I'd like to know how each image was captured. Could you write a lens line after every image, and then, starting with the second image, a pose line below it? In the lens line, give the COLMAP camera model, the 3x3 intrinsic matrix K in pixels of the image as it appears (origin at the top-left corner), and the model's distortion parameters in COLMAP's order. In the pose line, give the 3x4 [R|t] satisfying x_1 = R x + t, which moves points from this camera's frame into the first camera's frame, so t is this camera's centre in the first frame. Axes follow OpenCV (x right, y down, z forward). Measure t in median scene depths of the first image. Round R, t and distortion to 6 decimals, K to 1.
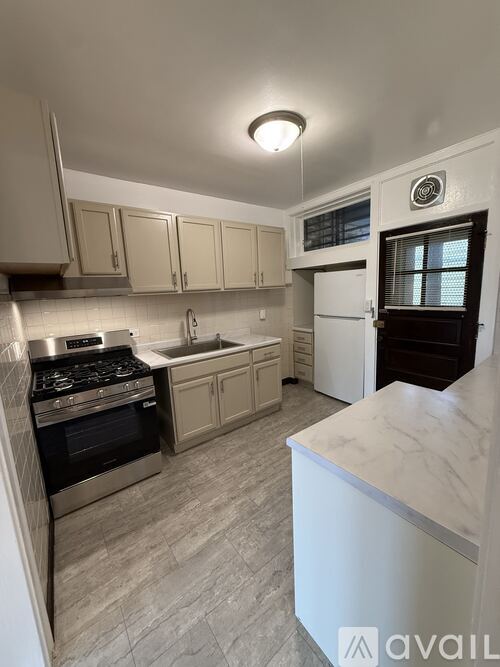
lens RADIAL K [[264.0, 0, 249.5], [0, 264.0, 332.4], [0, 0, 1]] dist [-0.001441, 0.000481]
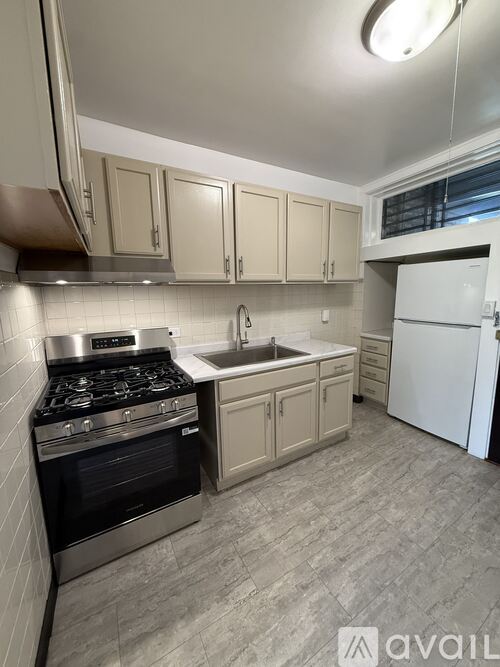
lens RADIAL K [[264.0, 0, 249.2], [0, 264.0, 331.8], [0, 0, 1]] dist [-0.001441, 0.000481]
pose [[0.990794, 0.046489, -0.127148, -0.116904], [-0.047134, 0.998886, -0.002068, -0.009139], [0.126910, 0.008042, 0.991882, 0.250045]]
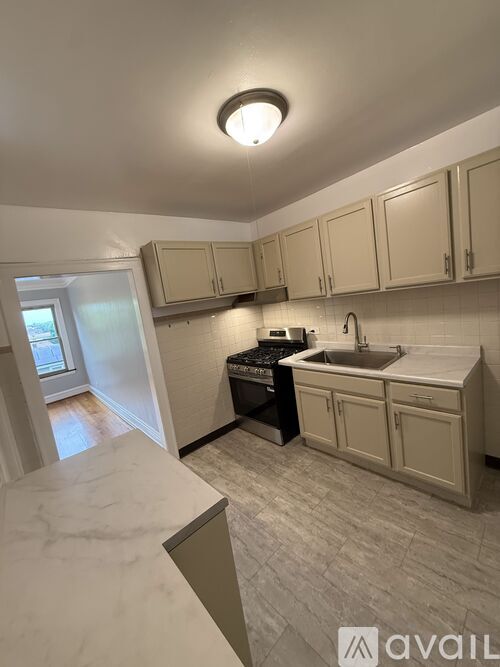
lens RADIAL K [[264.0, 0, 250.4], [0, 264.0, 332.3], [0, 0, 1]] dist [-0.001441, 0.000481]
pose [[0.086932, 0.162677, -0.982842, 0.729380], [-0.021006, 0.986657, 0.161450, -0.185812], [0.995993, 0.006611, 0.089190, 0.678405]]
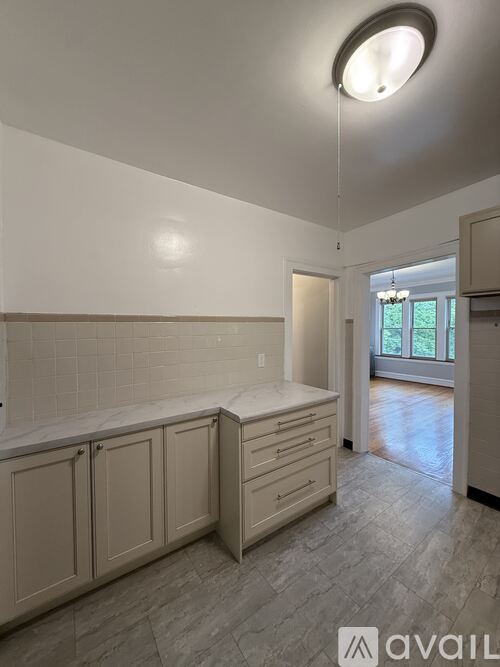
lens RADIAL K [[264.0, 0, 250.8], [0, 264.0, 333.3], [0, 0, 1]] dist [-0.001441, 0.000481]
pose [[-0.997397, 0.054256, 0.047491, 0.305838], [0.062222, 0.980448, 0.186683, -0.197441], [-0.036434, 0.189152, -0.981272, 1.276024]]
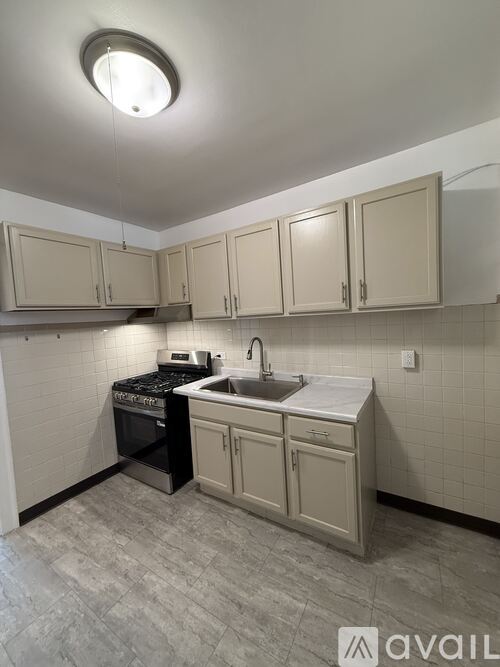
lens RADIAL K [[264.0, 0, 250.5], [0, 264.0, 331.9], [0, 0, 1]] dist [-0.001441, 0.000481]
pose [[0.349438, 0.081407, -0.933416, 0.620838], [-0.113418, 0.992568, 0.044107, -0.162998], [0.930070, 0.090454, 0.356074, 0.798788]]
